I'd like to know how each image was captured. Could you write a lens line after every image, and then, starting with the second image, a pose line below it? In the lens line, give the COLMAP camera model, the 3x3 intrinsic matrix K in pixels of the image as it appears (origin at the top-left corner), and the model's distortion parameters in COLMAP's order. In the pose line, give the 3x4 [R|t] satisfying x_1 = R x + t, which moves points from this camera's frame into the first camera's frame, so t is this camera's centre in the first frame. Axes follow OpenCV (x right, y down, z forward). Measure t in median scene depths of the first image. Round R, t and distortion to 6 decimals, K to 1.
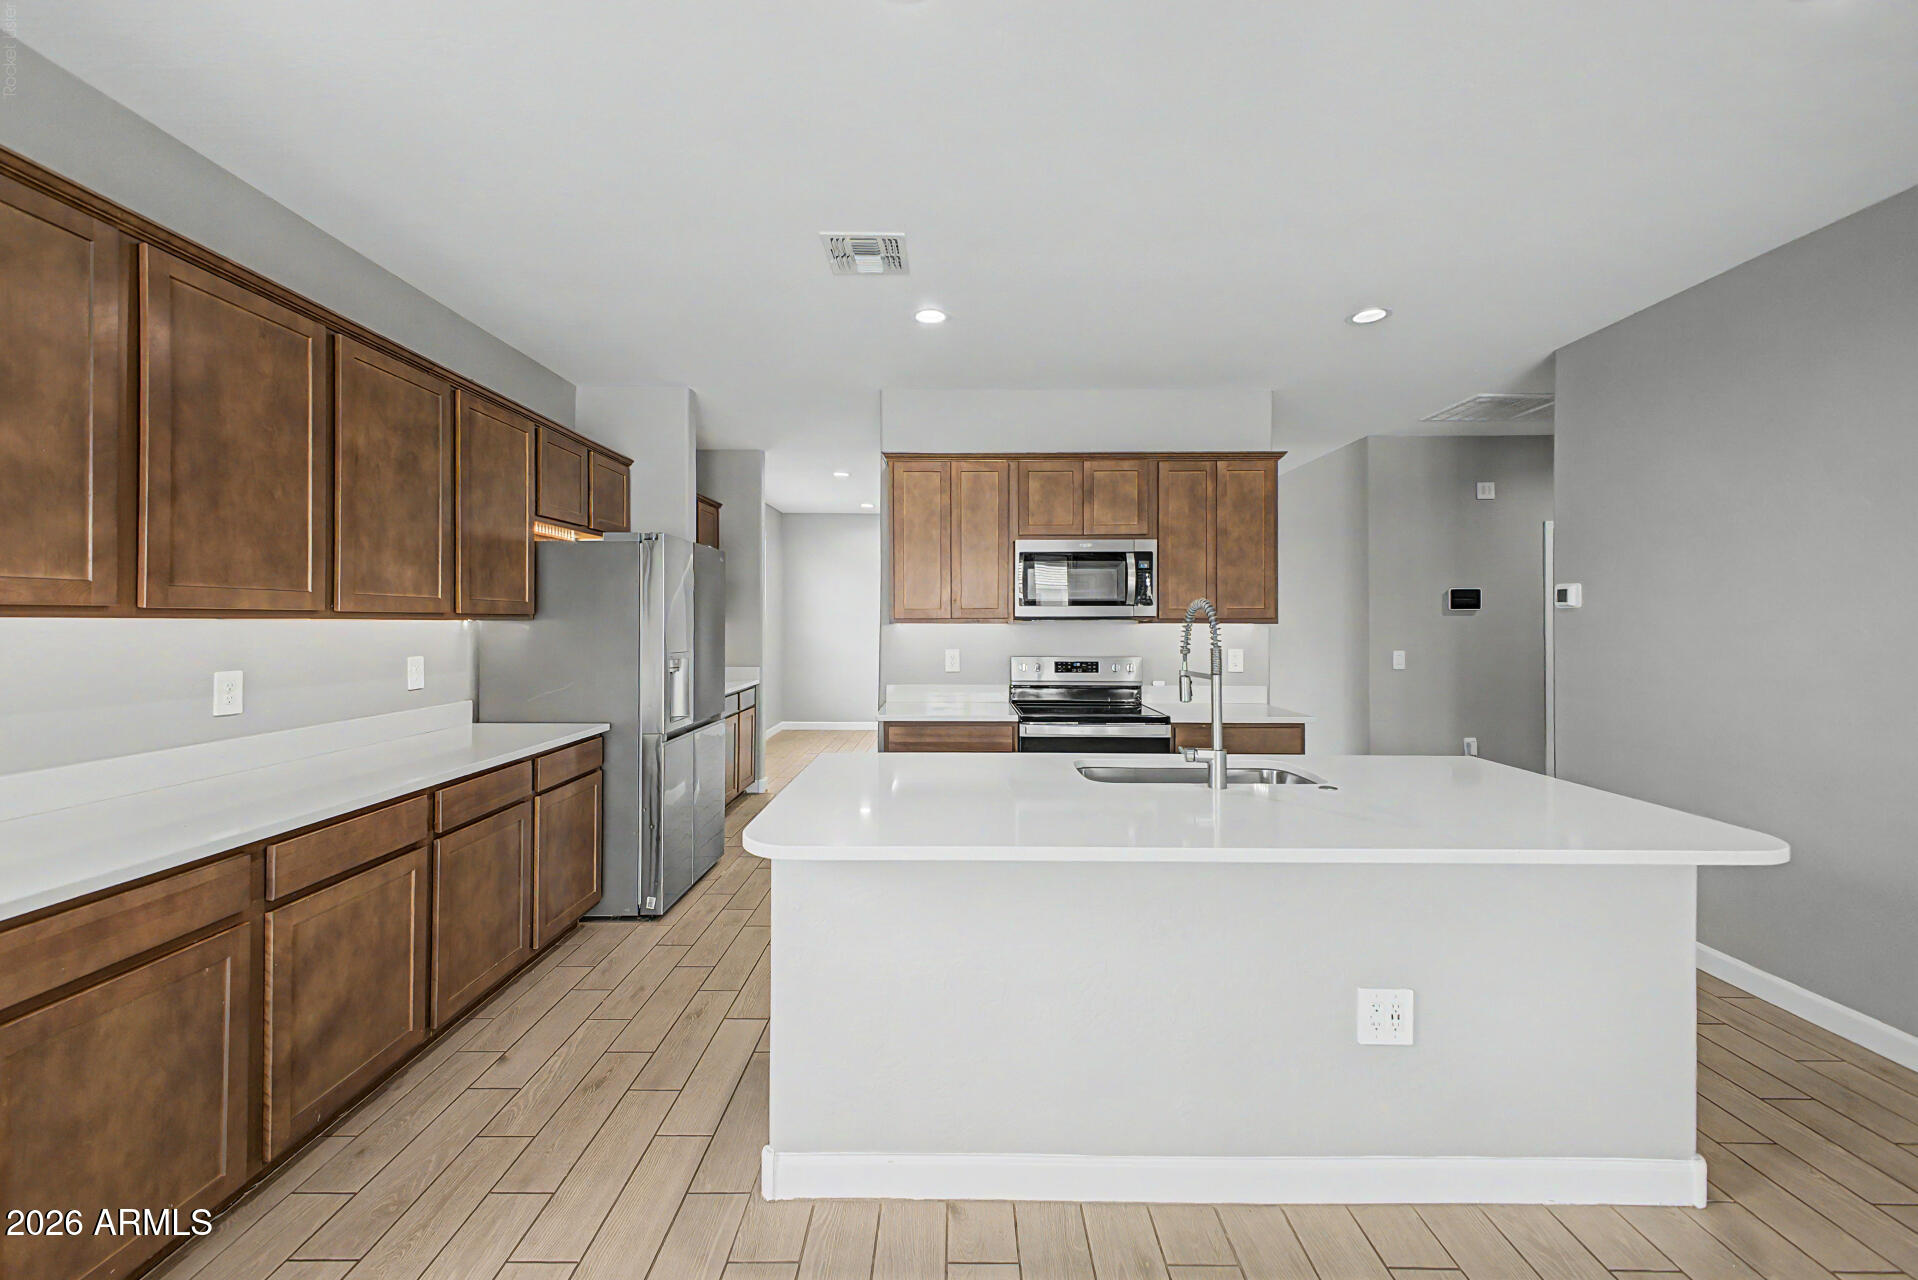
lens RADIAL K [[765.3, 0, 959.0], [0, 765.3, 617.8], [0, 0, 1]] dist [0.012573, -0.003866]
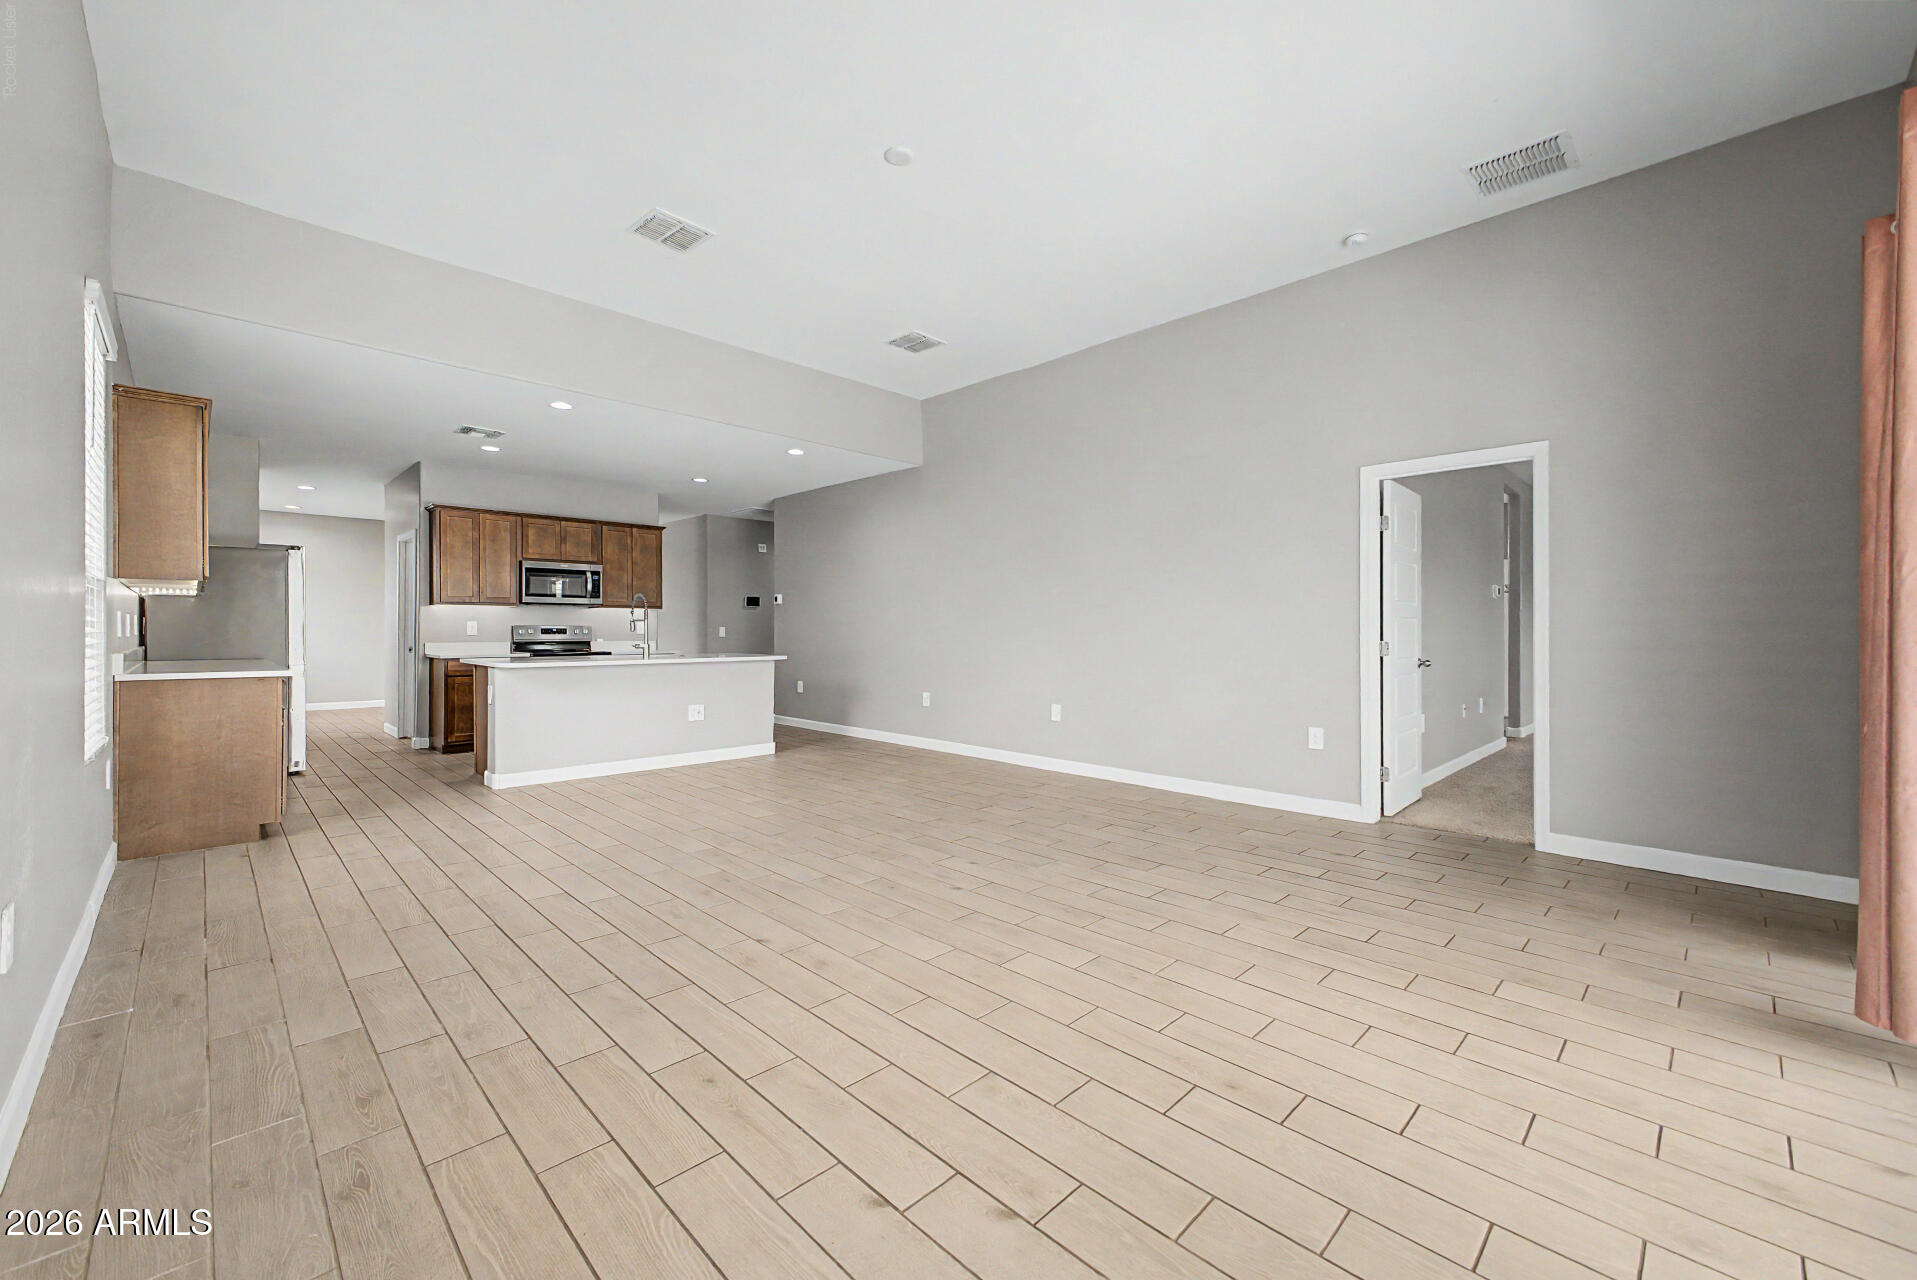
lens RADIAL K [[764.9, 0, 954.2], [0, 764.9, 635.0], [0, 0, 1]] dist [0.012573, -0.003866]
pose [[0.716682, -0.004198, 0.697387, -0.514429], [-0.004091, 0.999939, 0.010224, 0.058987], [-0.697388, -0.010181, 0.716622, -1.148779]]
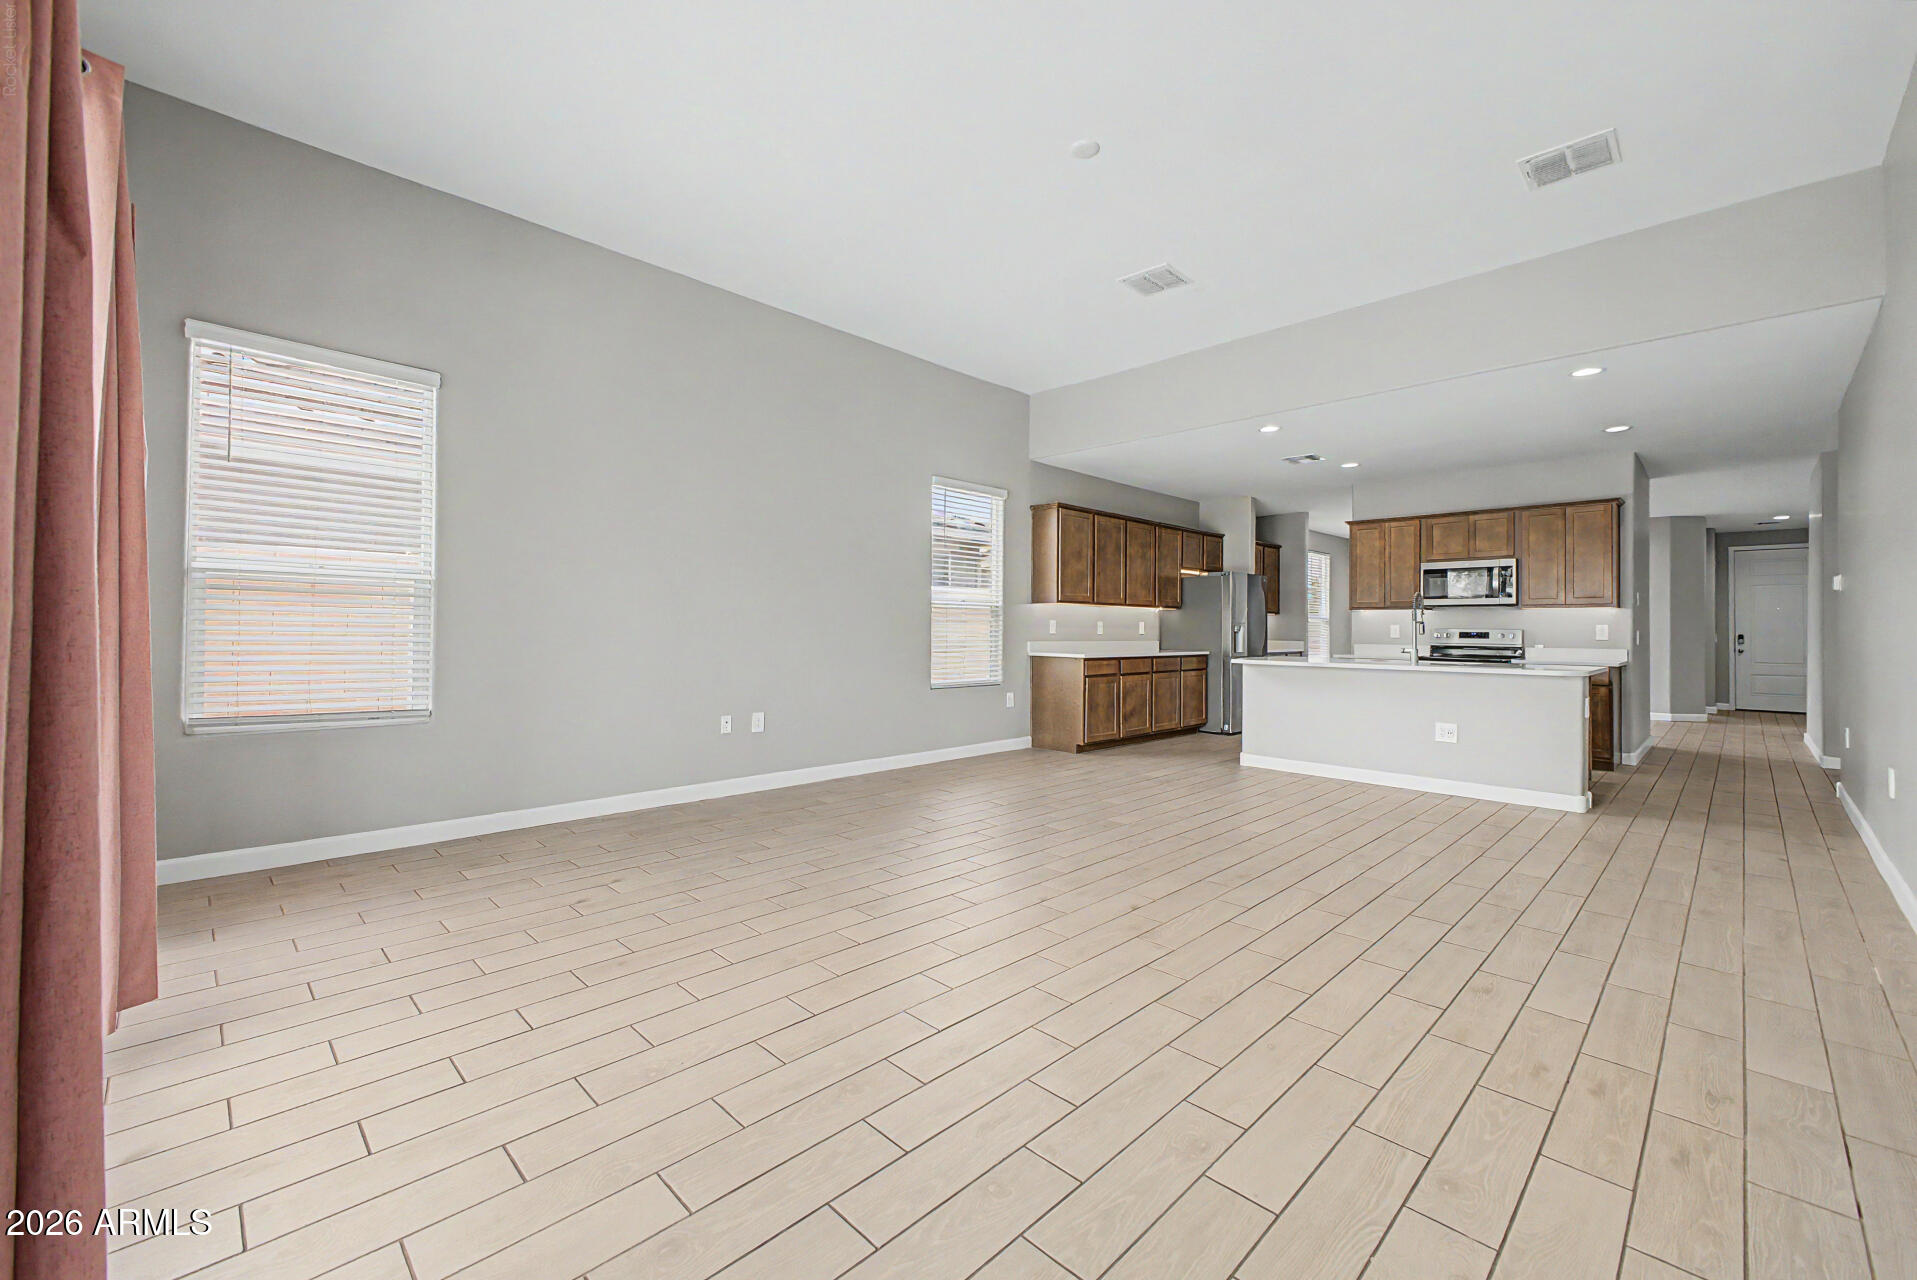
lens RADIAL K [[764.9, 0, 950.7], [0, 764.9, 615.5], [0, 0, 1]] dist [0.012573, -0.003866]
pose [[0.696166, -0.008275, -0.717833, 0.664889], [-0.005107, 0.999851, -0.016479, 0.064289], [0.717862, 0.015138, 0.696020, -1.185665]]
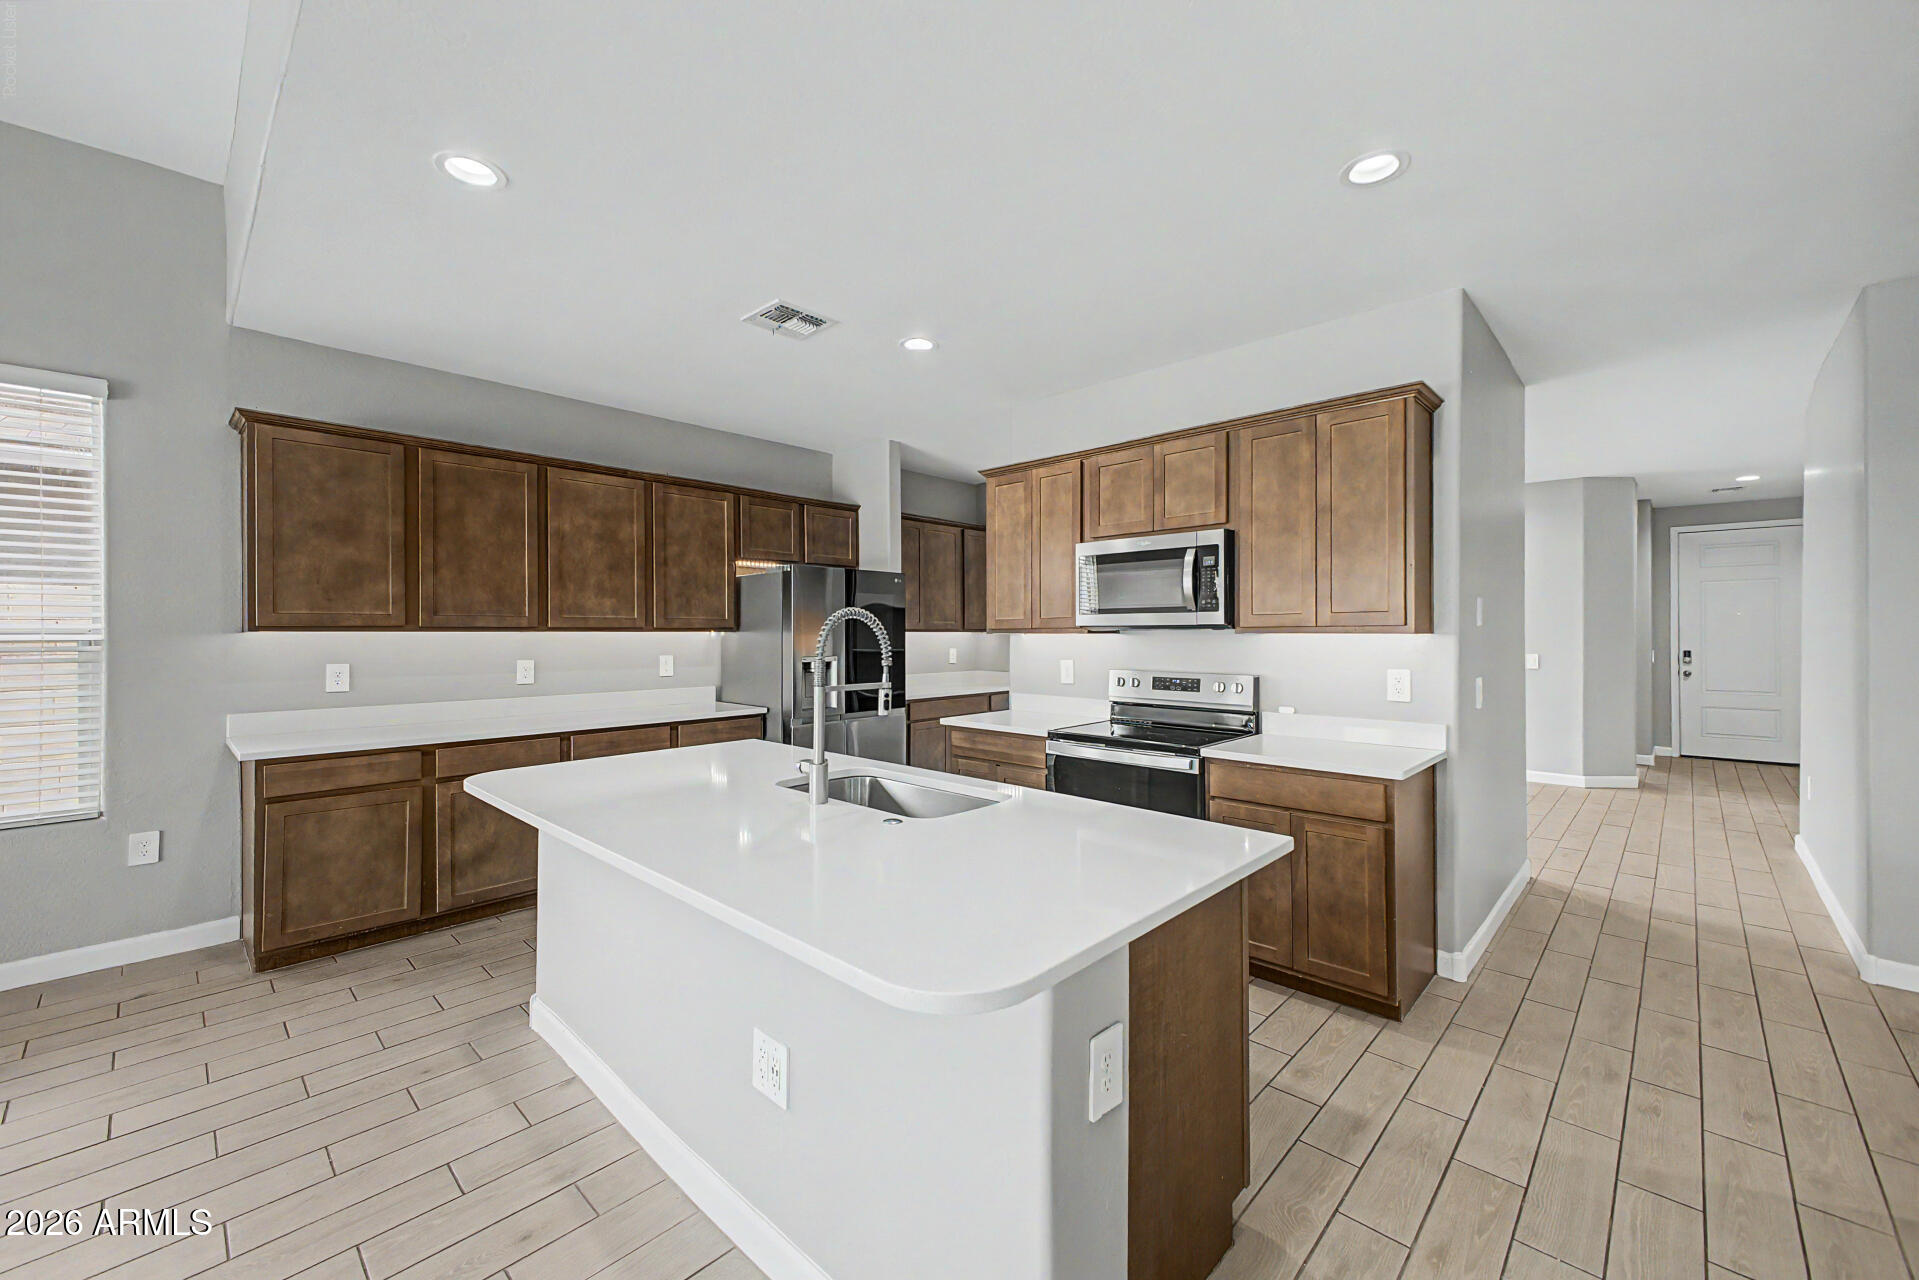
lens RADIAL K [[765.7, 0, 948.4], [0, 765.7, 623.9], [0, 0, 1]] dist [0.012573, -0.003866]
pose [[0.719758, -0.009888, -0.694154, 0.661225], [0.005799, 0.999949, -0.008231, 0.002424], [0.694200, 0.001899, 0.719779, 0.243703]]
